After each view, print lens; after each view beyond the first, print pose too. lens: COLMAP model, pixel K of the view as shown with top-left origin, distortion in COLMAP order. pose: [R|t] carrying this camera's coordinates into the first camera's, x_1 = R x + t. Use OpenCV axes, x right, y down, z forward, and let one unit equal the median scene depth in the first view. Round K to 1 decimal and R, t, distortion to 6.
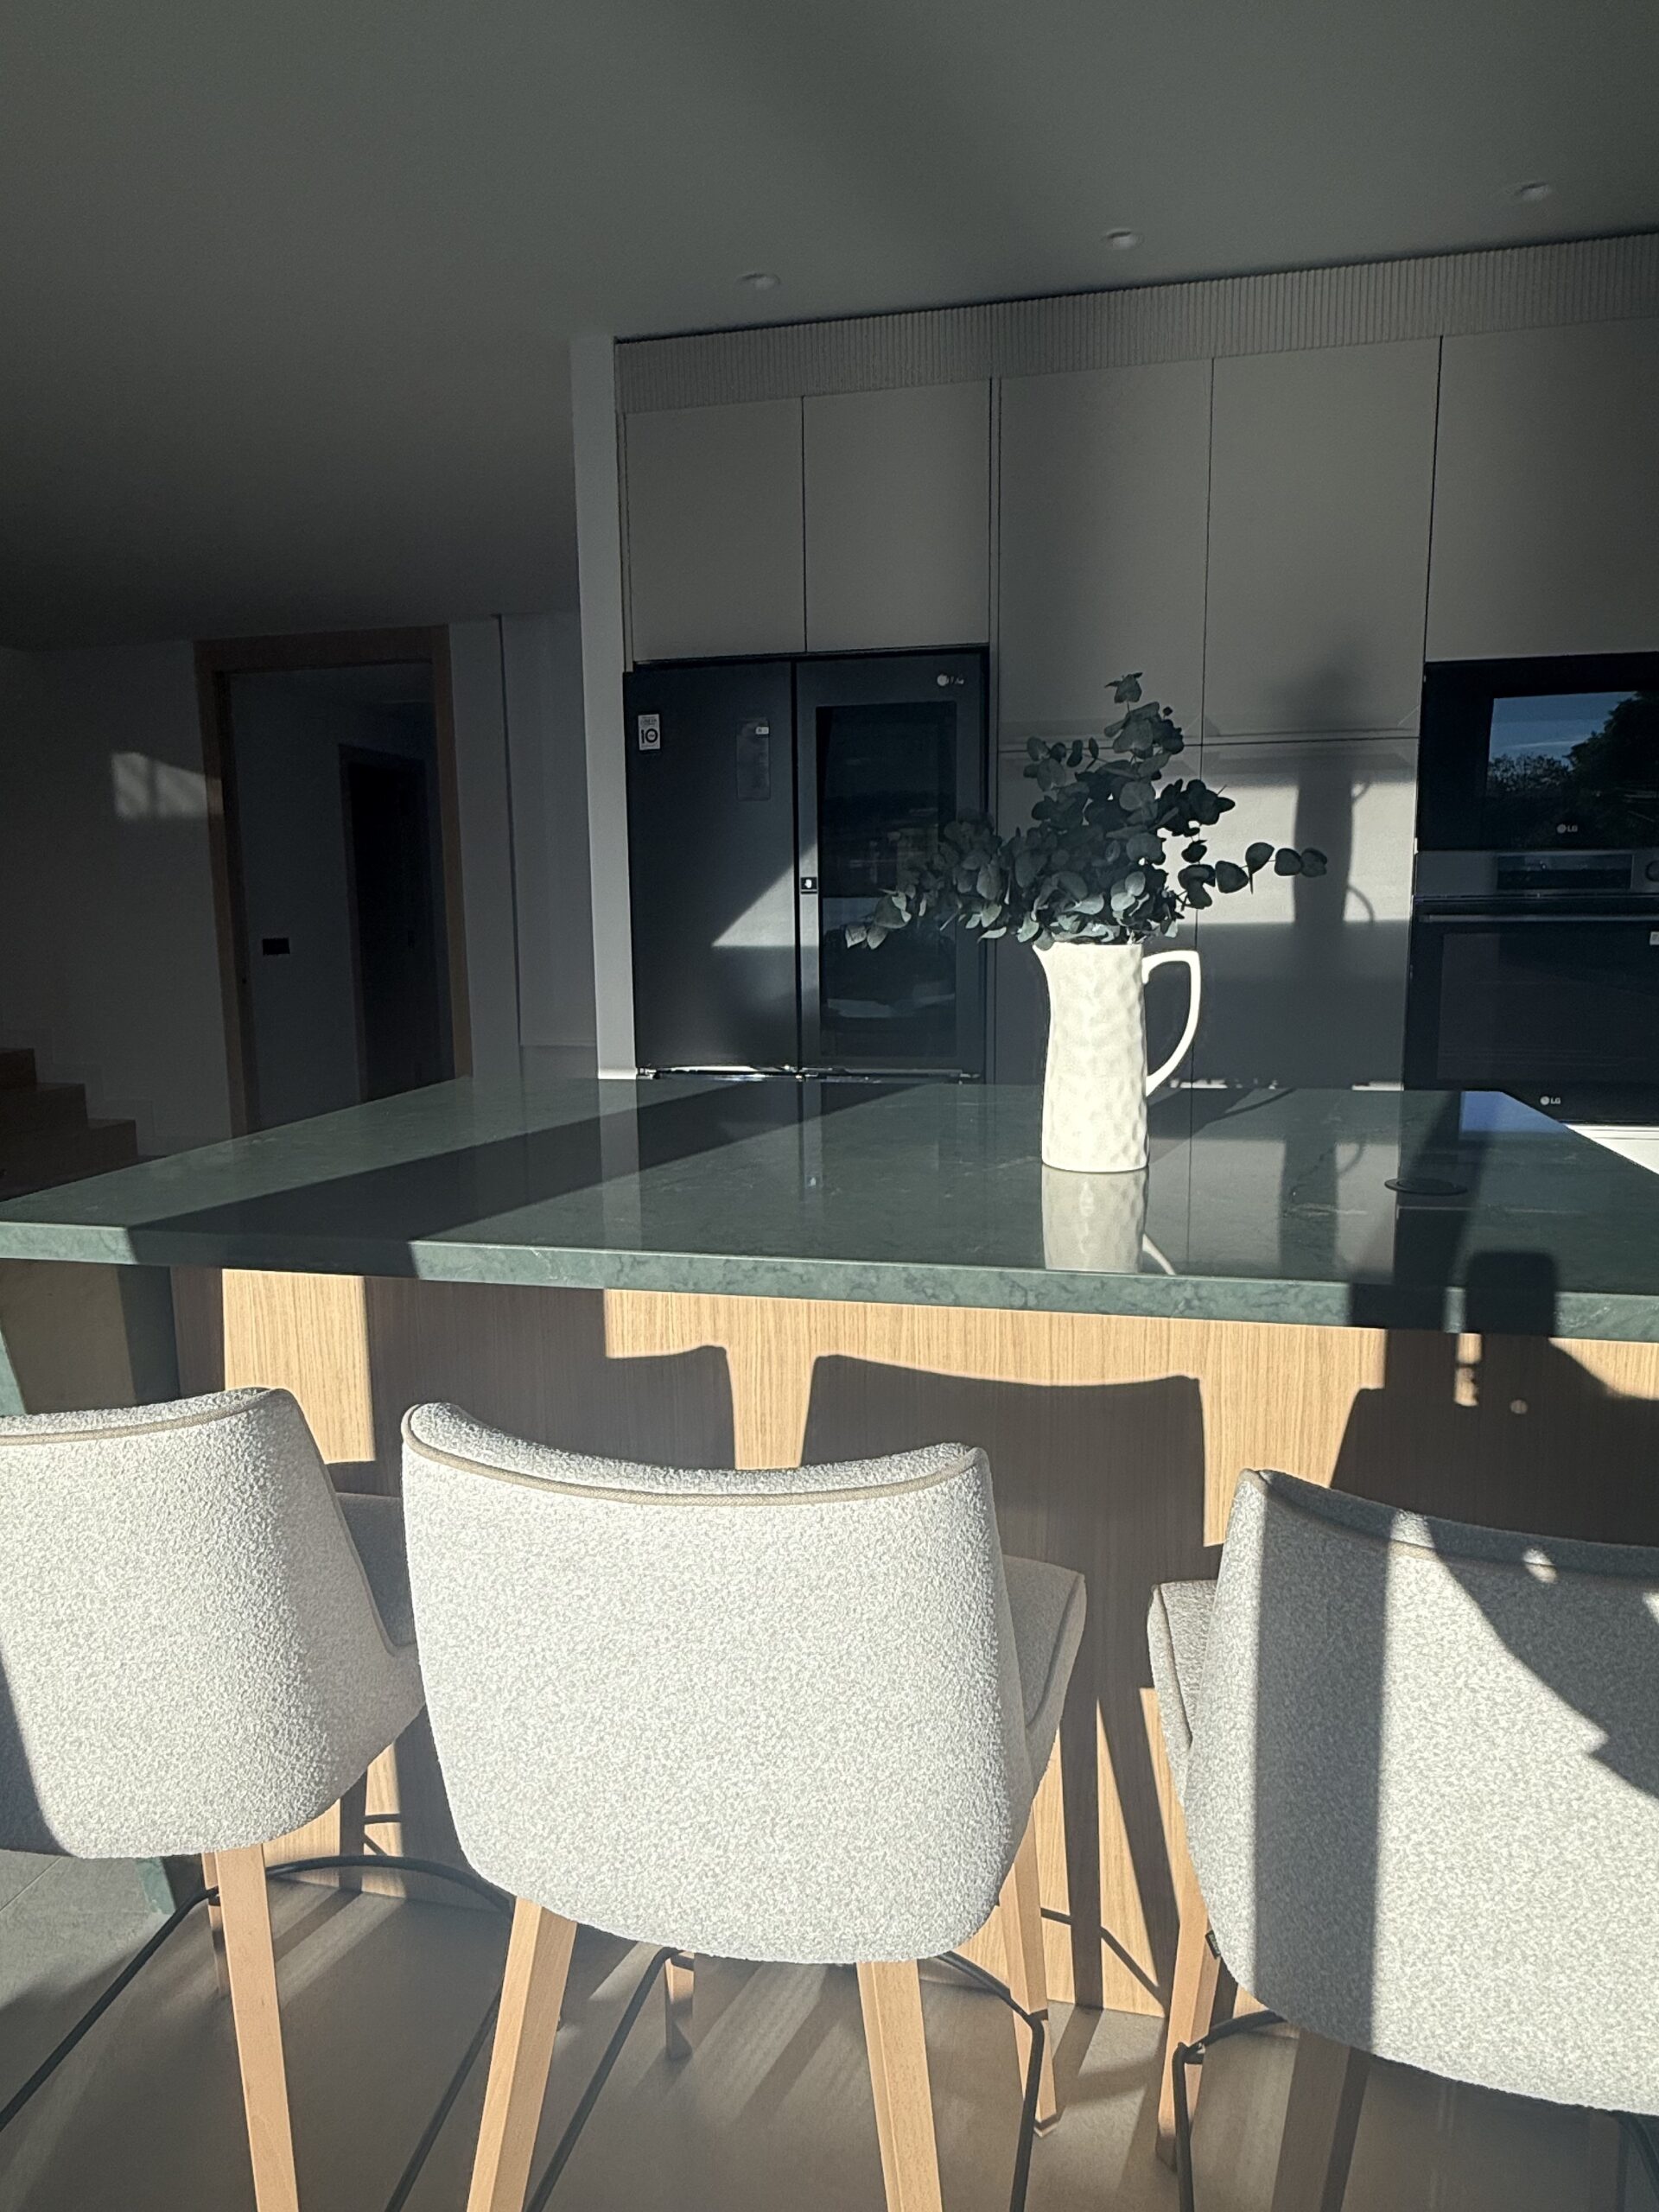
lens RADIAL K [[1337.4, 0, 834.7], [0, 1337.4, 1096.9], [0, 0, 1]] dist [0.000044, -0.000309]
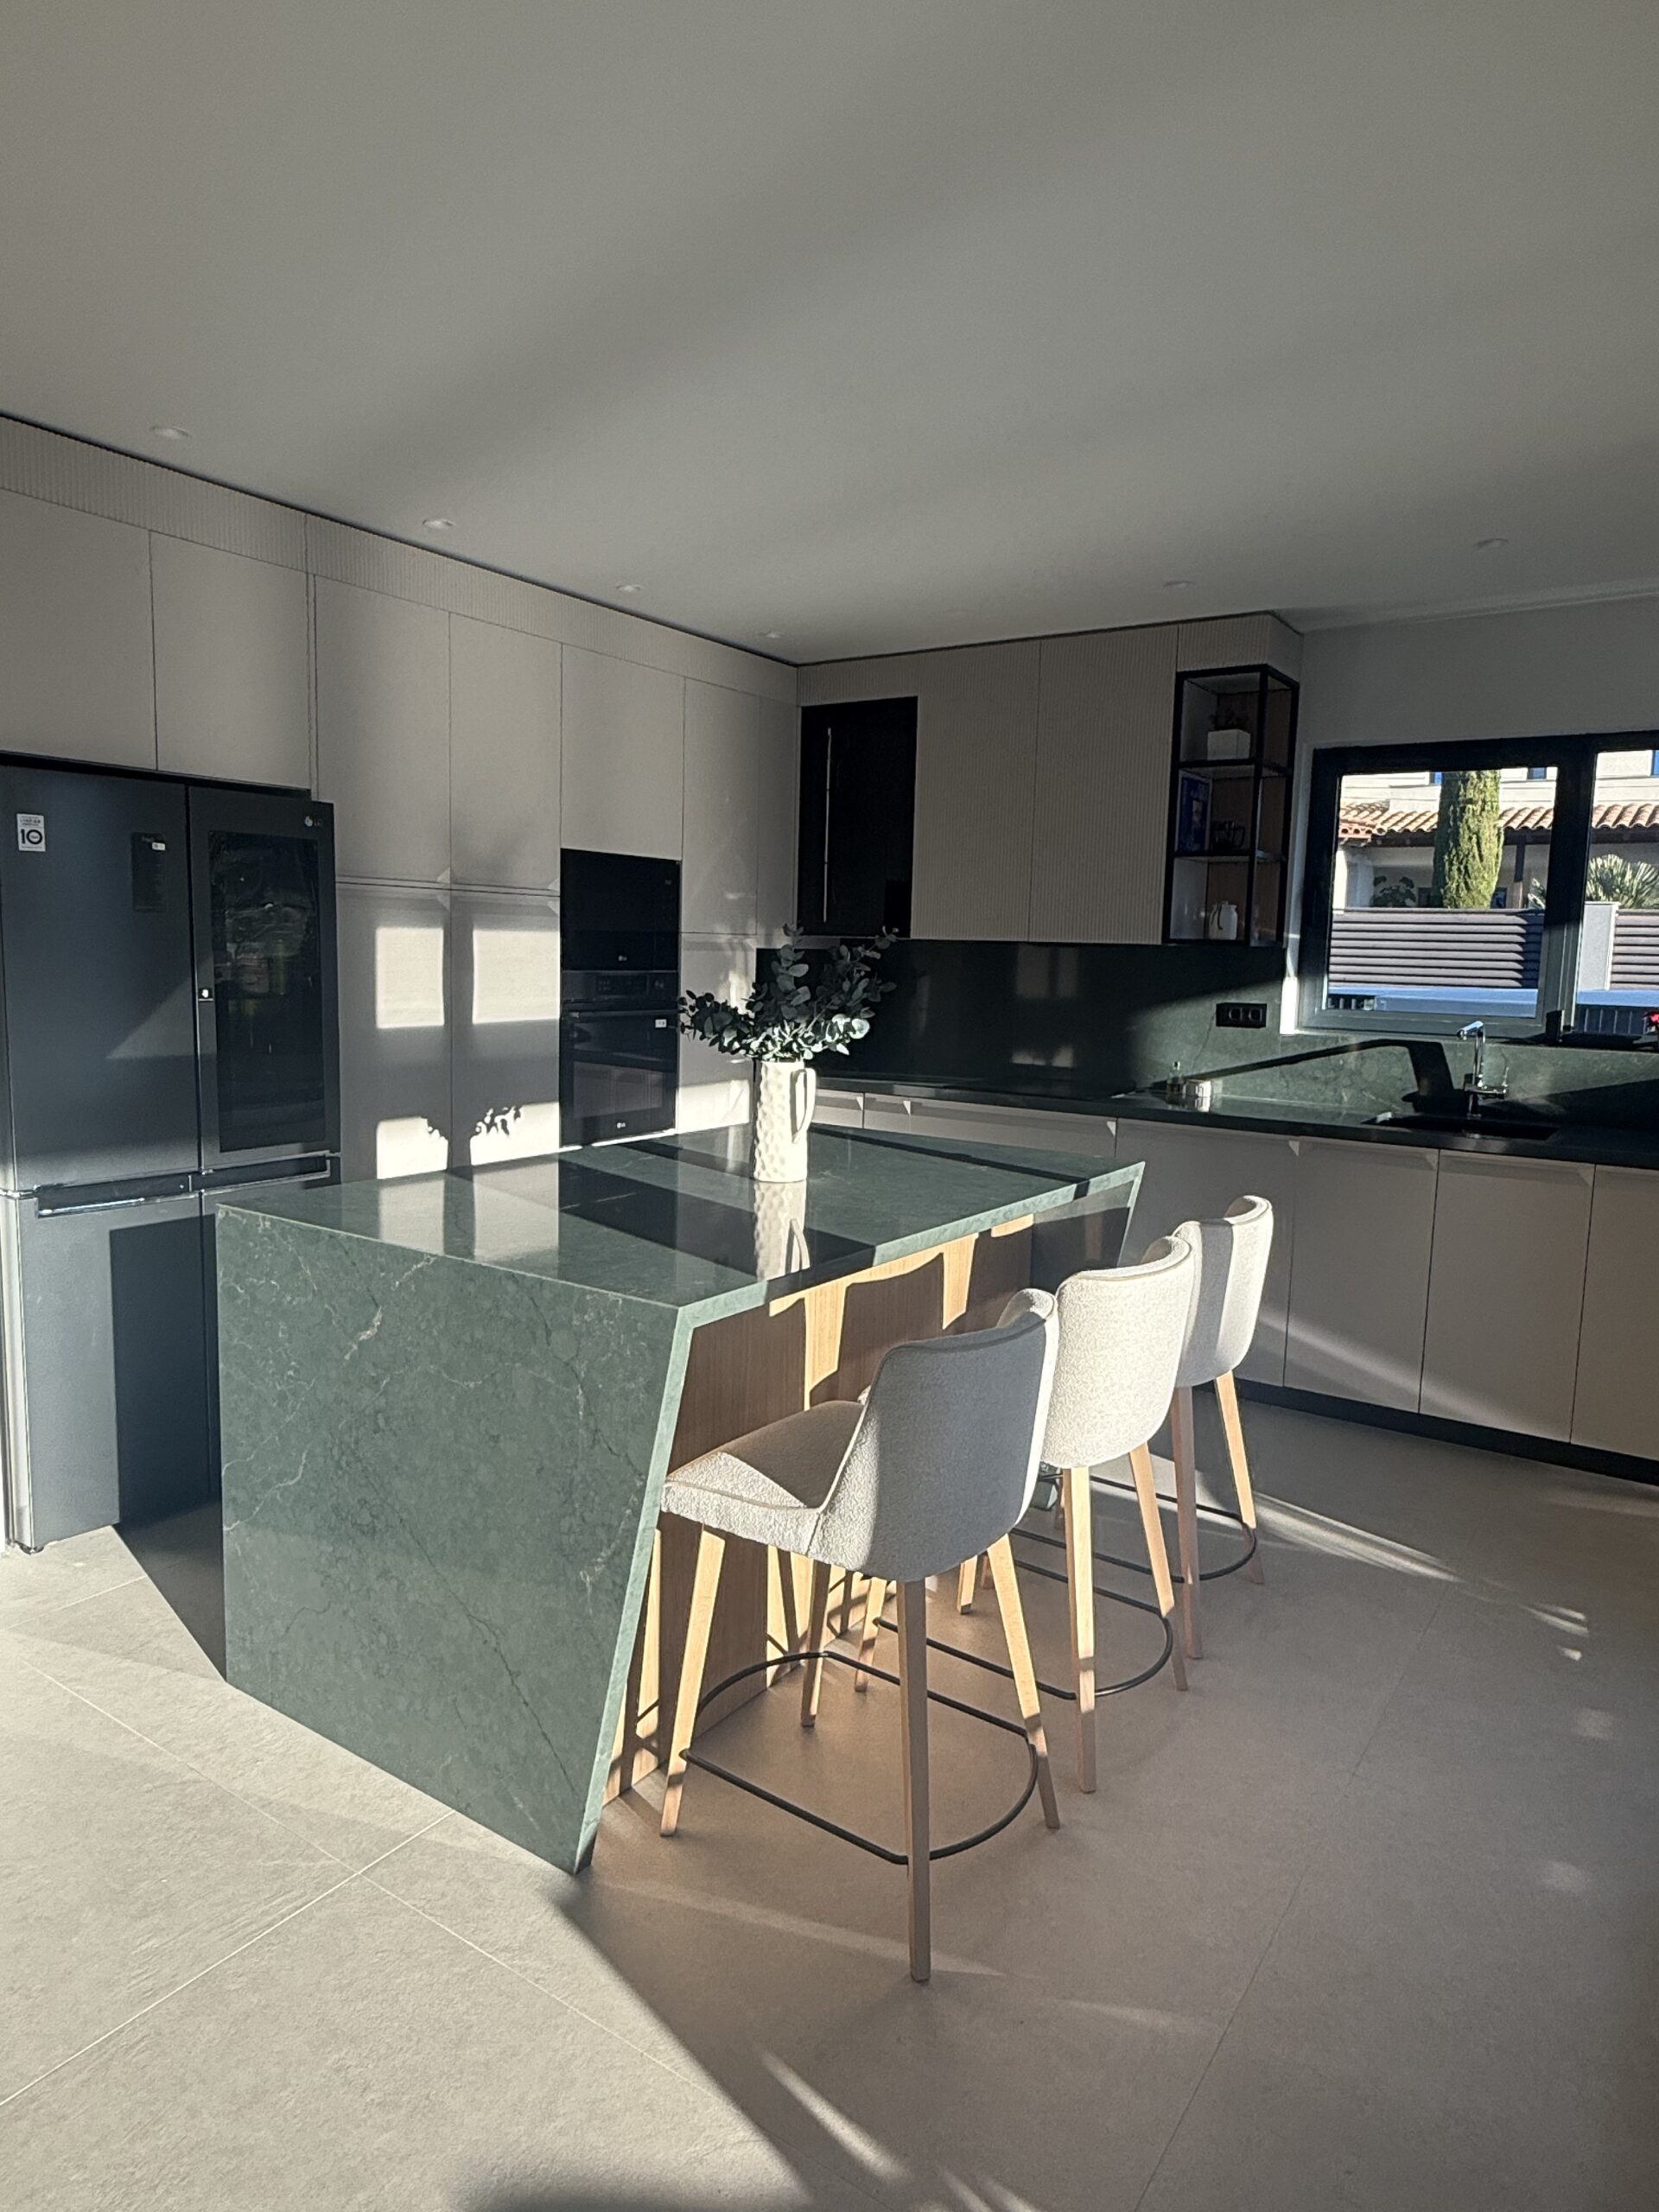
lens RADIAL K [[1358.7, 0, 831.5], [0, 1358.7, 1106.3], [0, 0, 1]] dist [-0.001292, -0.000479]
pose [[0.378561, -0.085239, 0.921643, -0.850655], [0.102818, 0.993460, 0.049649, -0.073900], [-0.919848, 0.075966, 0.384849, 0.134695]]
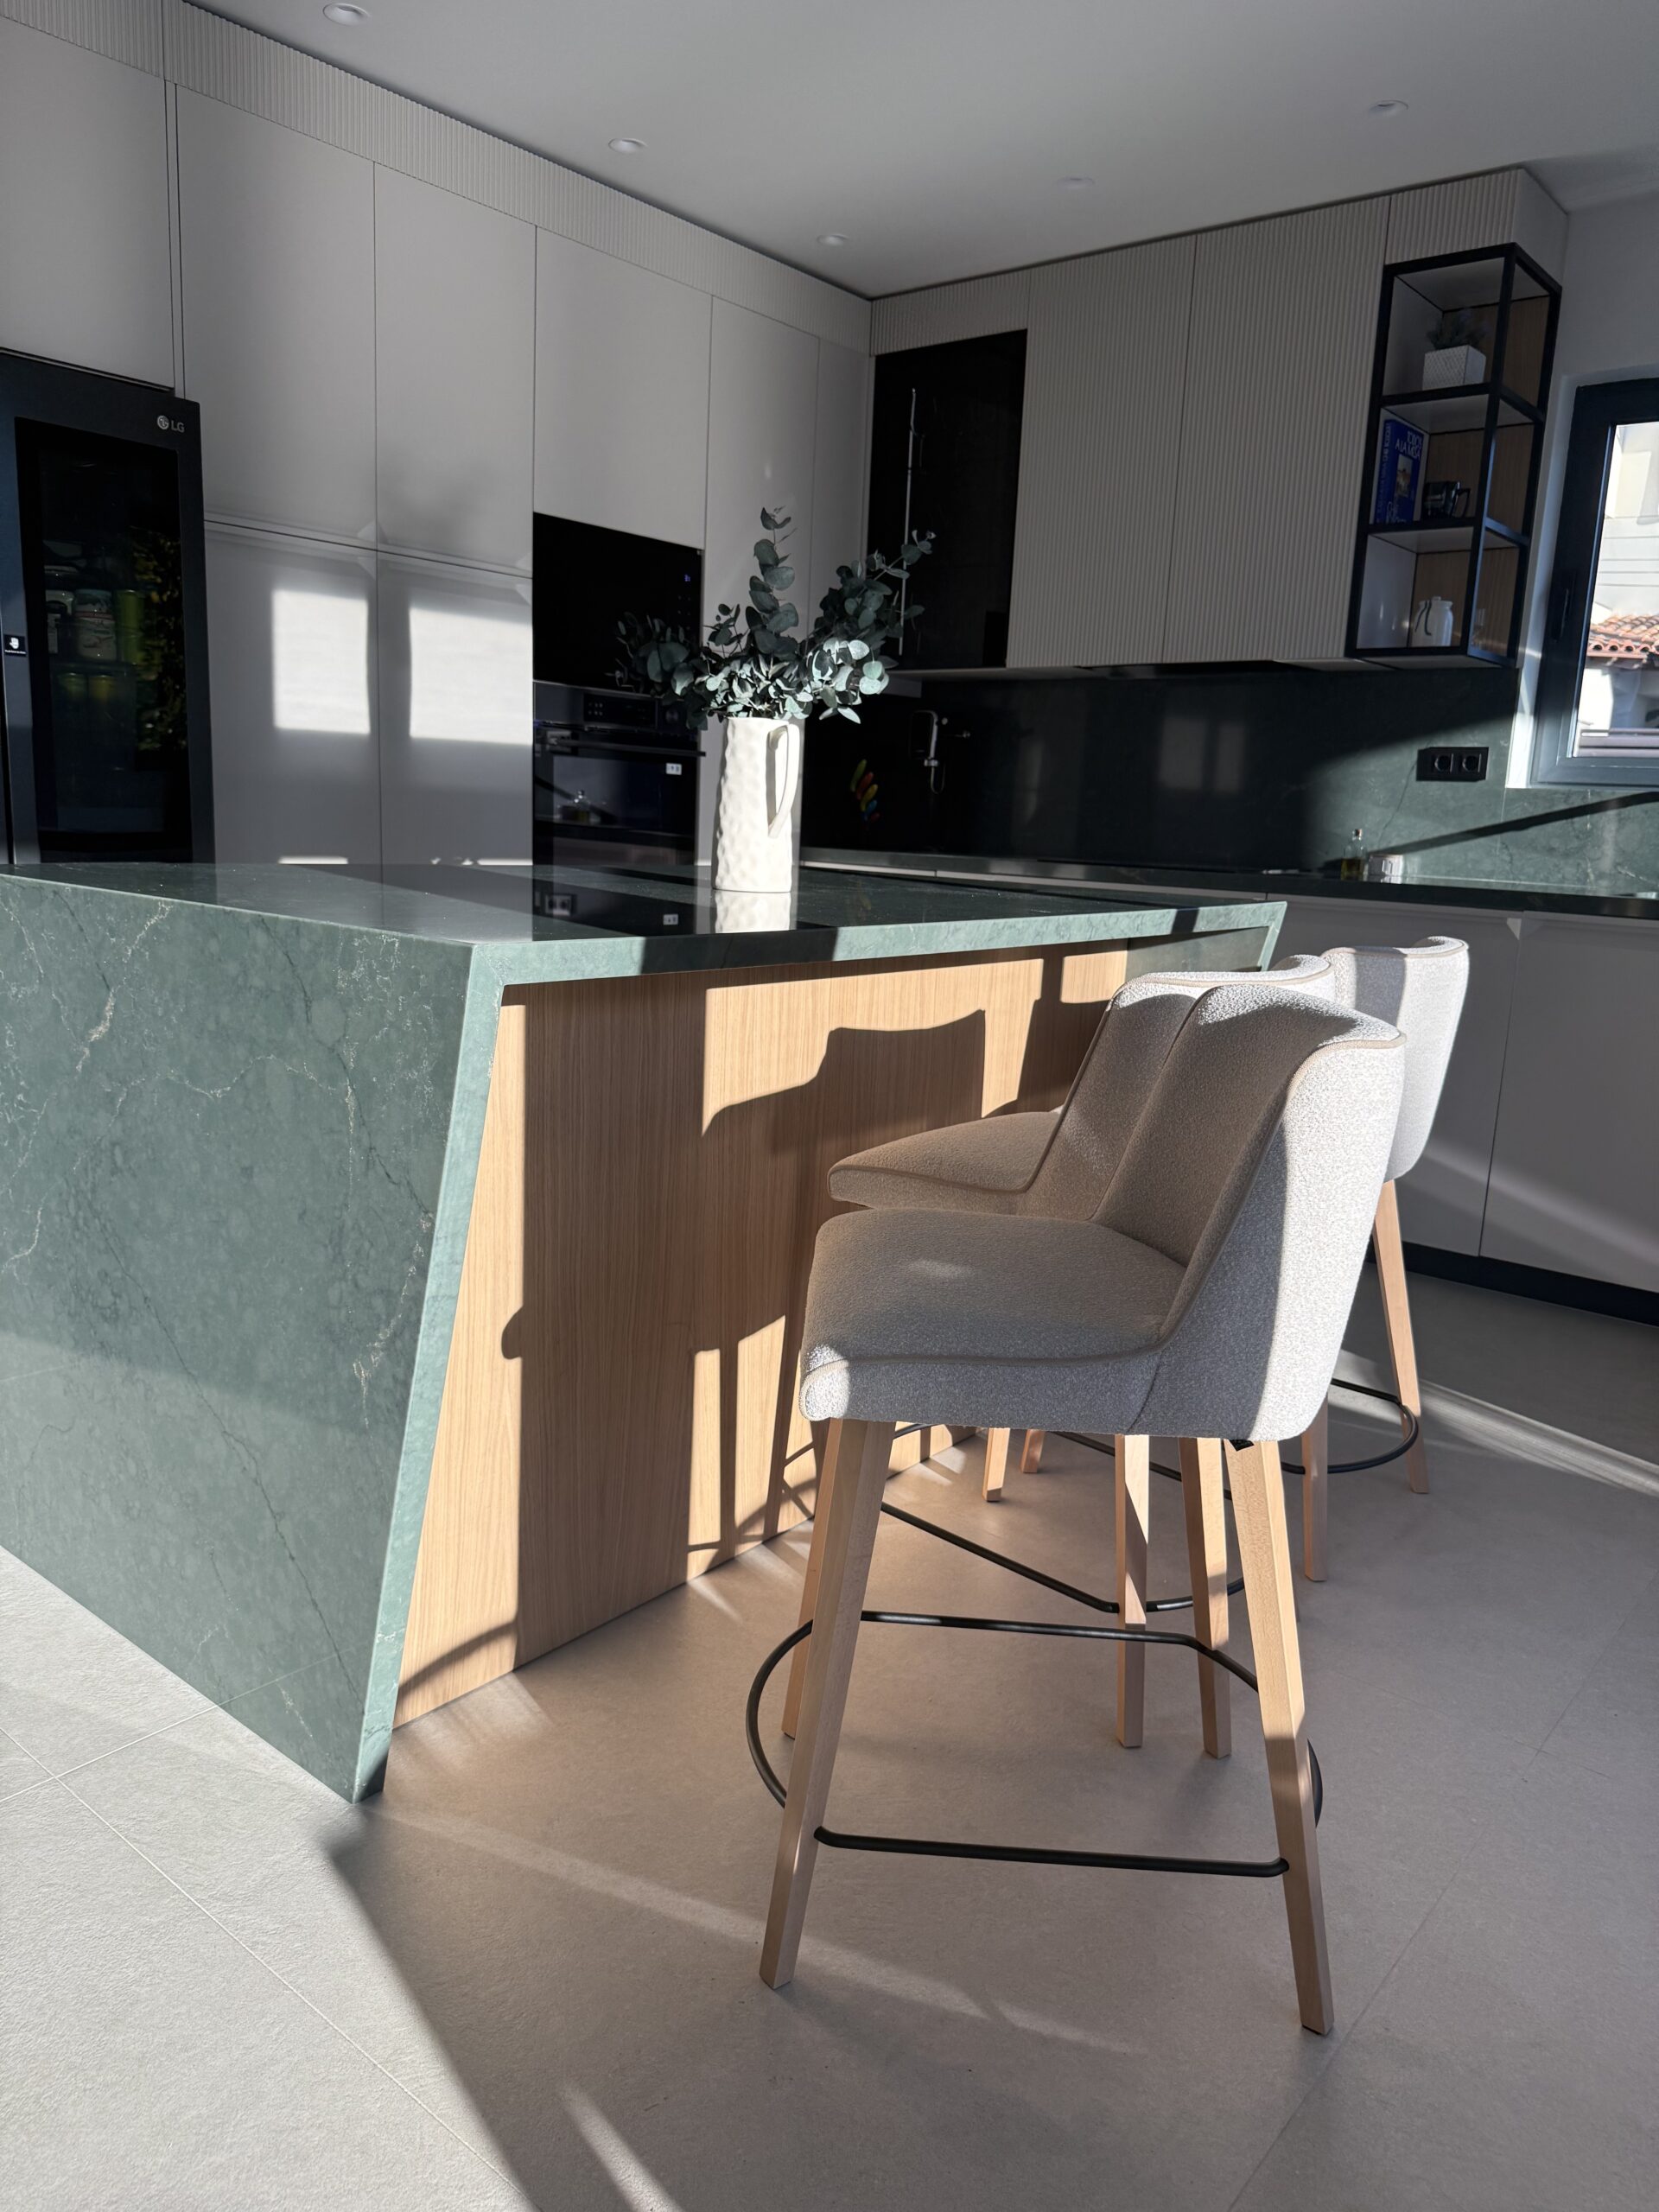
lens RADIAL K [[1559.7, 0, 825.1], [0, 1559.7, 1107.8], [0, 0, 1]] dist [0.077144, -0.131089]
pose [[0.463141, -0.137479, 0.875557, -0.667043], [0.078619, 0.990374, 0.113920, 0.046138], [-0.882791, 0.016074, 0.469492, 0.141794]]
